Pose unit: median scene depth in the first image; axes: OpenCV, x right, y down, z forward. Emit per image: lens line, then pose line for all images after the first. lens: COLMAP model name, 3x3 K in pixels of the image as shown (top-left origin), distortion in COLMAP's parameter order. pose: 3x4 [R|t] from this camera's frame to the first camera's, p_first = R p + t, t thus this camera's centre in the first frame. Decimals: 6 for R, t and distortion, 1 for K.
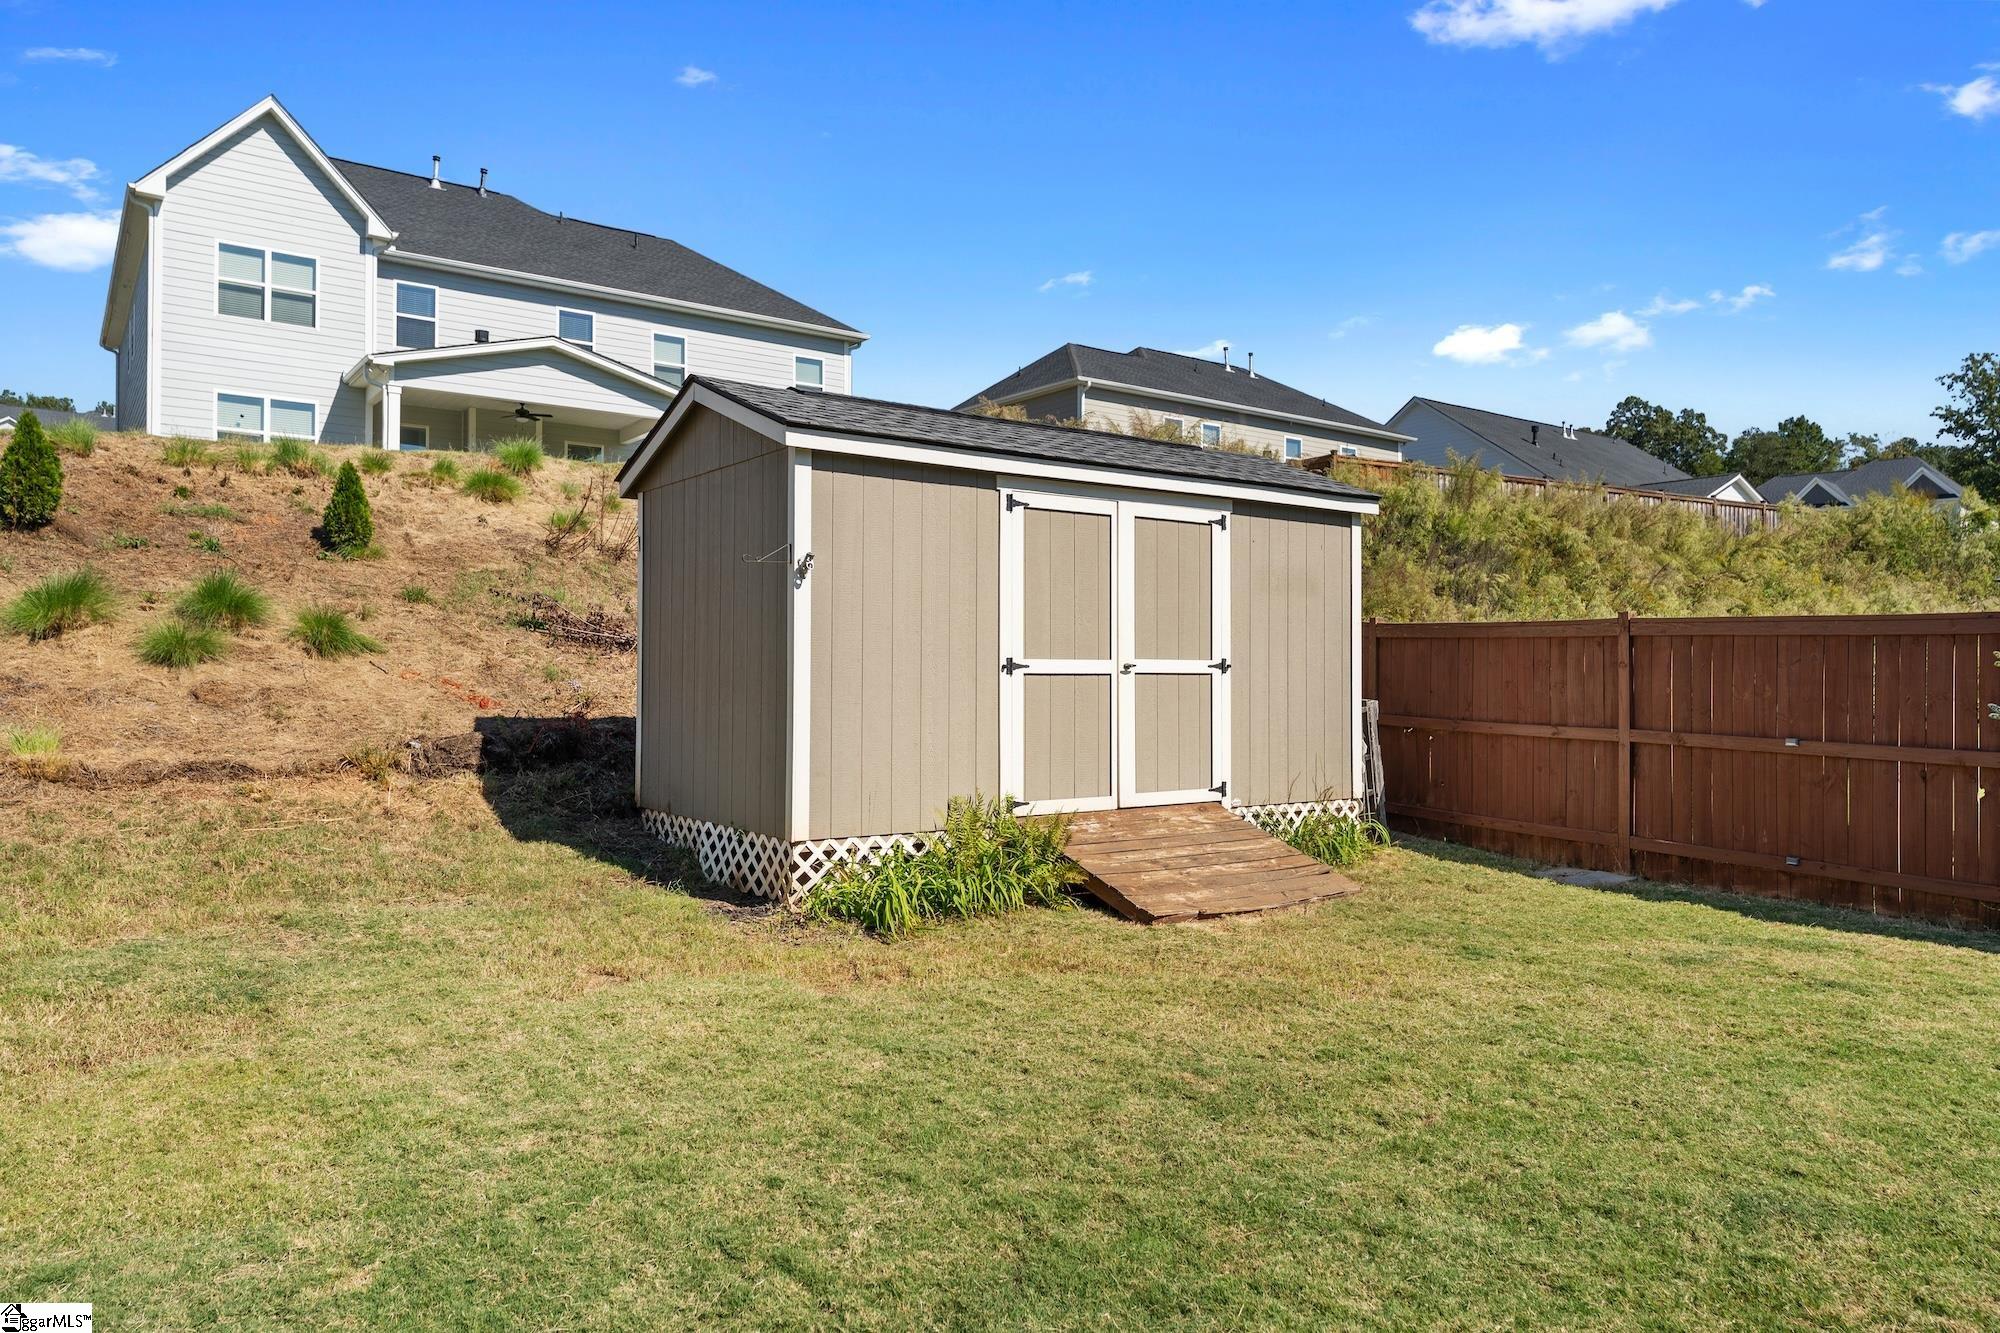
lens RADIAL K [[1350.5, 0, 1000.0], [0, 1350.5, 666.5], [0, 0, 1]] dist [0.003397, 0.001212]
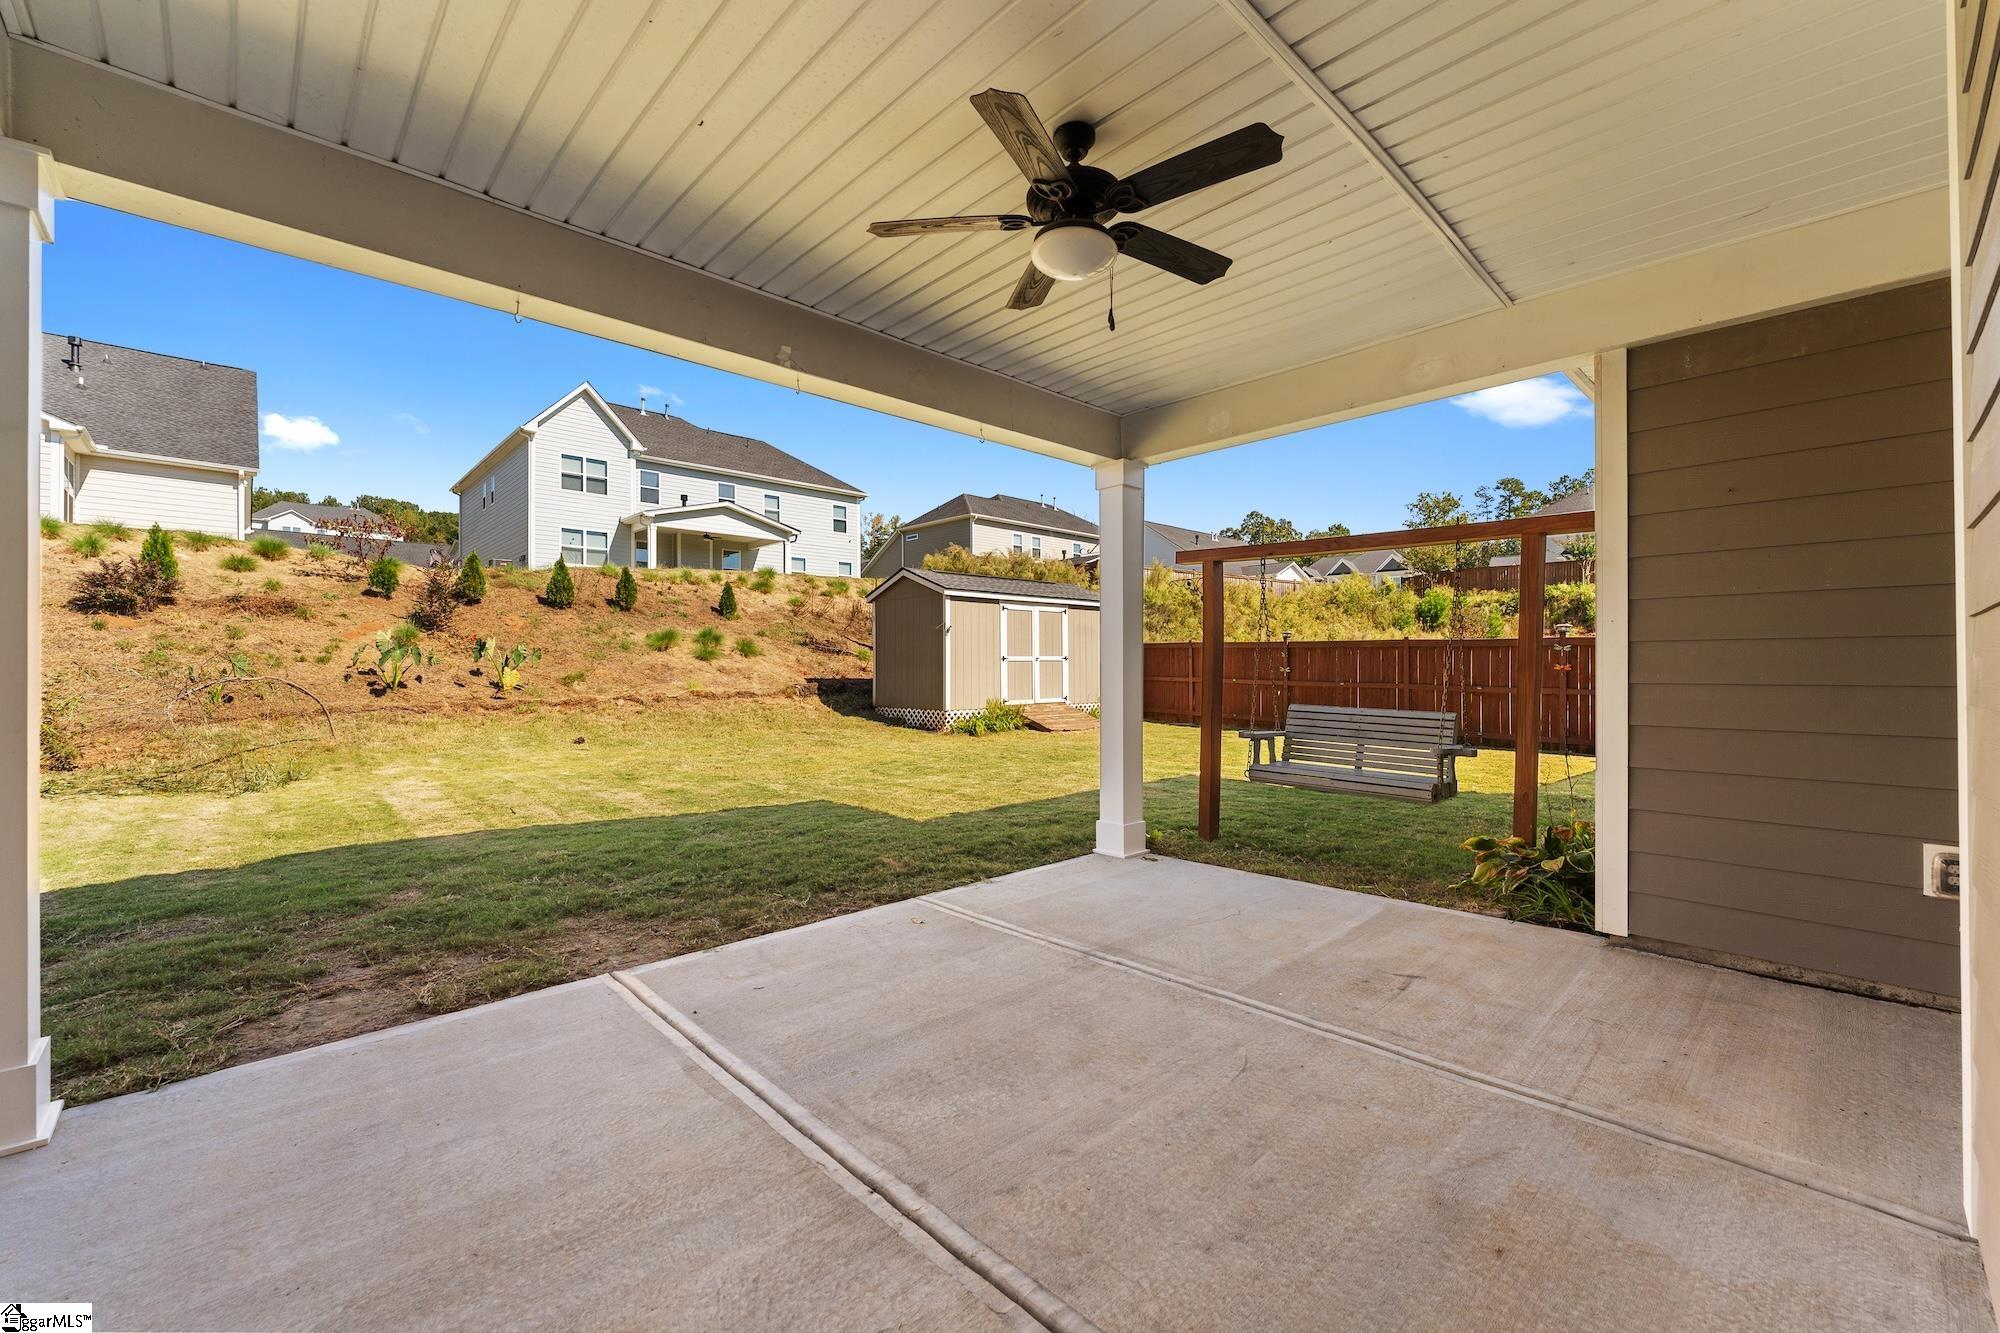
lens RADIAL K [[813.4, 0, 1000.0], [0, 813.4, 666.5], [0, 0, 1]] dist [0.000614, 0.000046]
pose [[0.992190, -0.007370, 0.124515, -0.078223], [0.006416, 0.999947, 0.008063, 0.000877], [-0.124568, -0.007201, 0.992185, -0.299904]]
